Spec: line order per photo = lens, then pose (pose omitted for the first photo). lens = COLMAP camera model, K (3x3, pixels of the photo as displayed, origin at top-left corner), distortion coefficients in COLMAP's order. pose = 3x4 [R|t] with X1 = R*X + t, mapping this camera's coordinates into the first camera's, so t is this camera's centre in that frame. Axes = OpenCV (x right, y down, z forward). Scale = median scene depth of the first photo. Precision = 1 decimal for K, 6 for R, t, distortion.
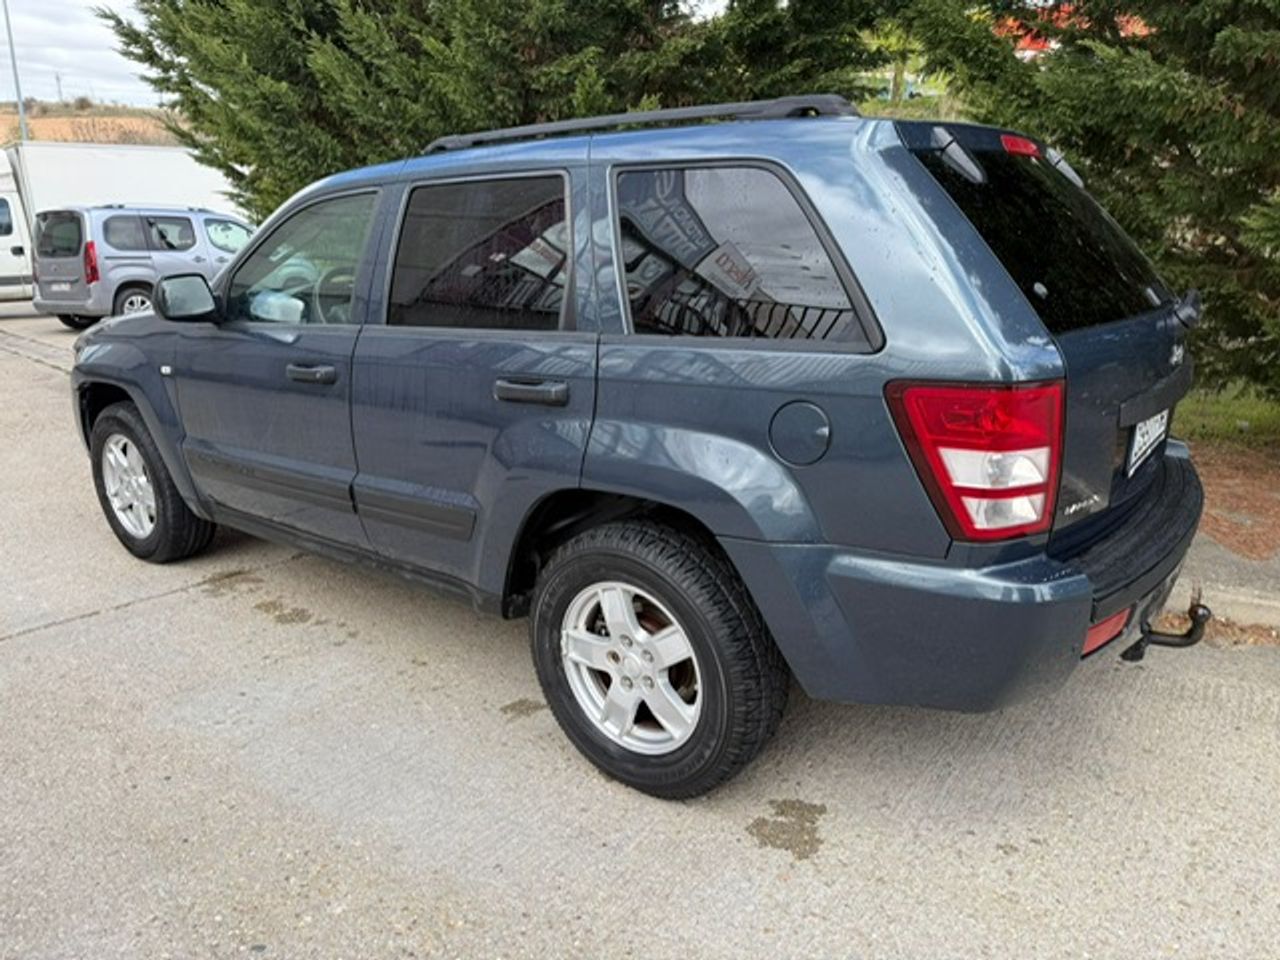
lens RADIAL K [[909.4, 0, 629.9], [0, 909.4, 475.2], [0, 0, 1]] dist [0.025638, -0.034864]
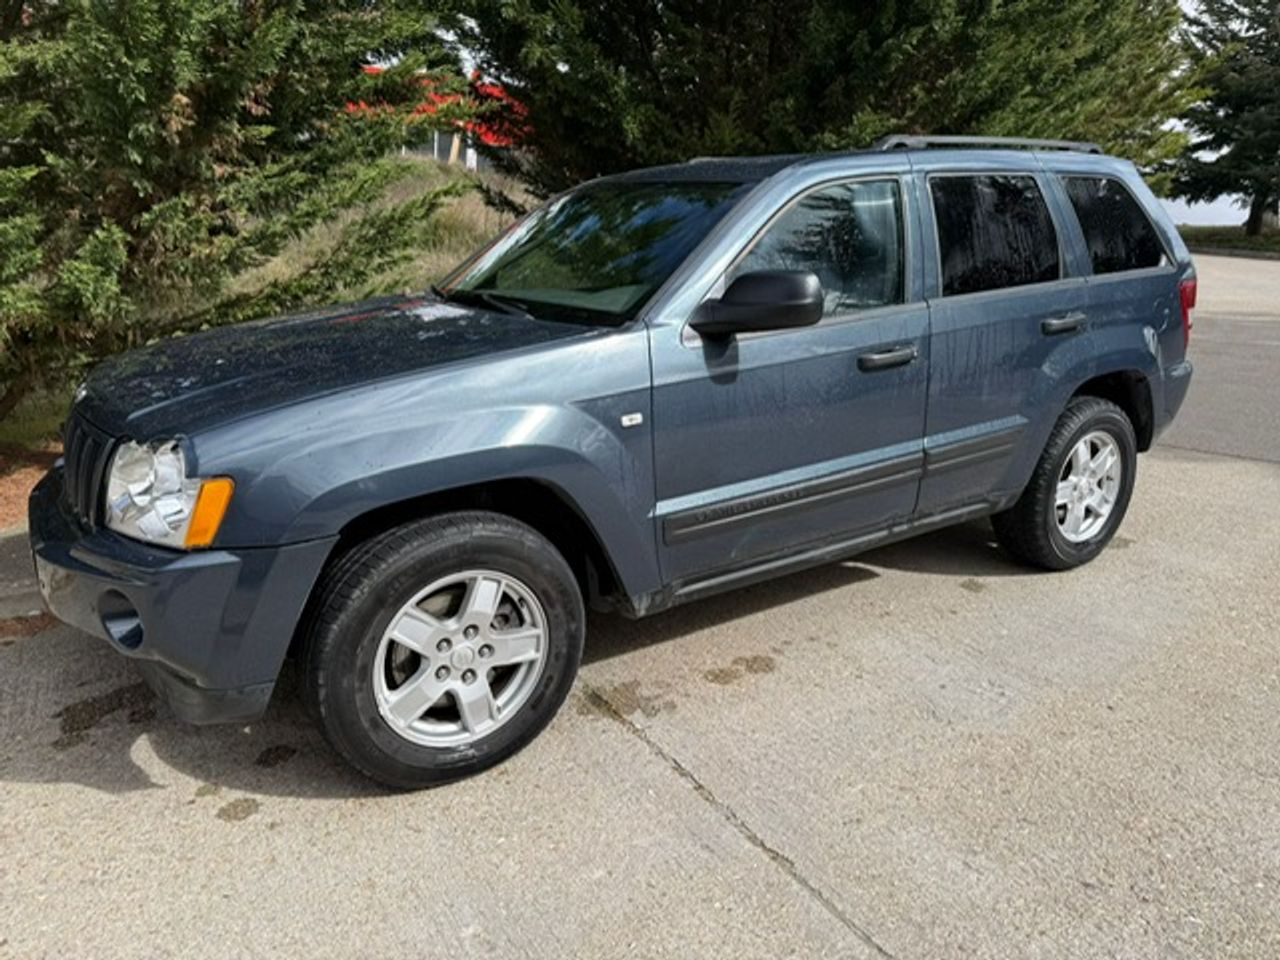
lens RADIAL K [[909.4, 0, 638.3], [0, 909.4, 474.4], [0, 0, 1]] dist [0.025638, -0.034864]
pose [[0.314785, -0.241425, 0.917946, -1.321629], [0.264255, 0.951165, 0.159543, -0.210582], [-0.911636, 0.192350, 0.363210, 0.868696]]
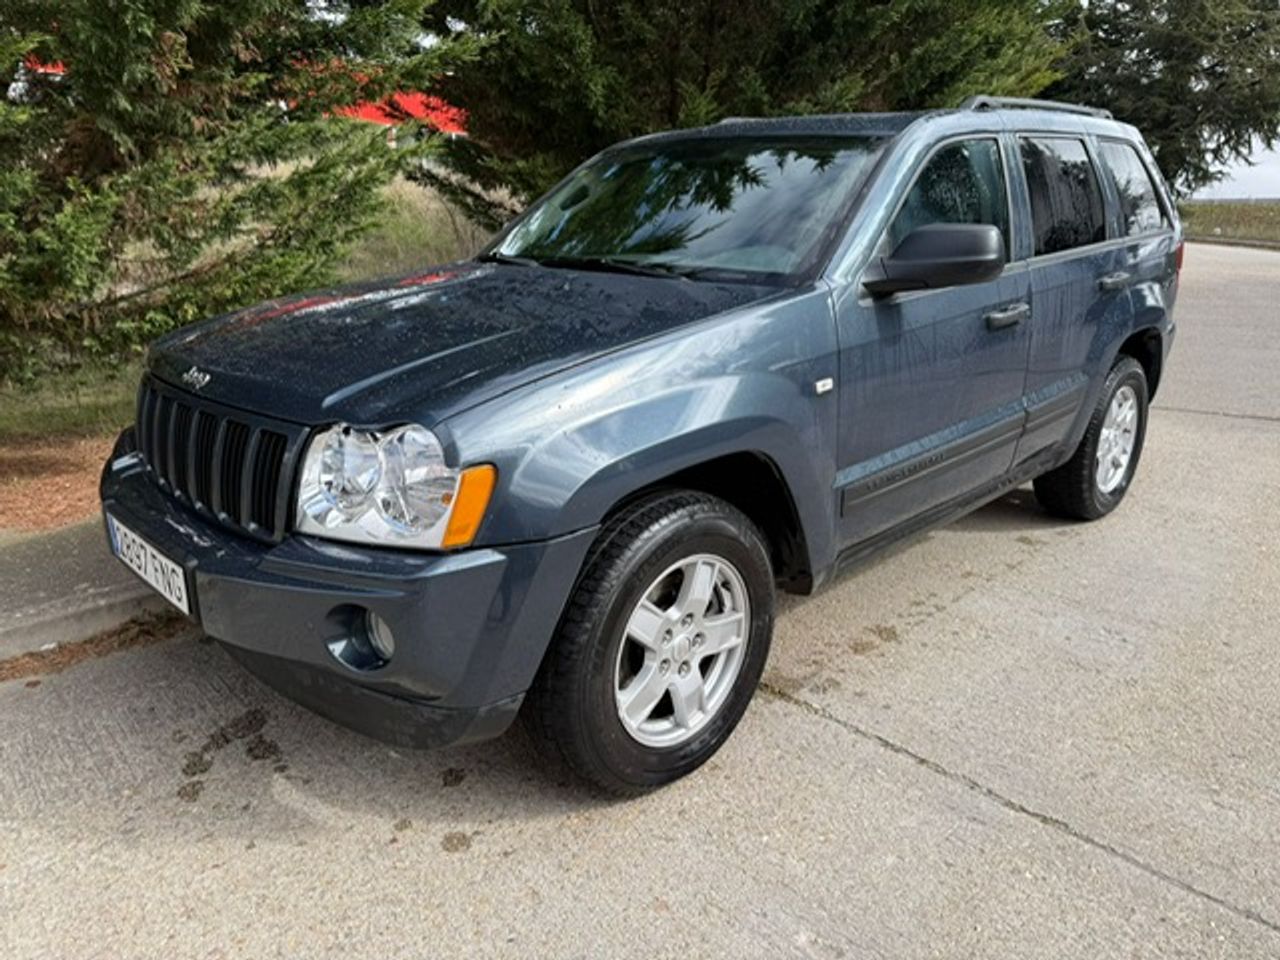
lens RADIAL K [[909.4, 0, 639.3], [0, 909.4, 481.0], [0, 0, 1]] dist [0.025638, -0.034864]
pose [[0.128597, -0.280003, 0.951347, -1.342291], [0.277818, 0.931071, 0.236481, -0.278248], [-0.951987, 0.233891, 0.197523, 1.168800]]
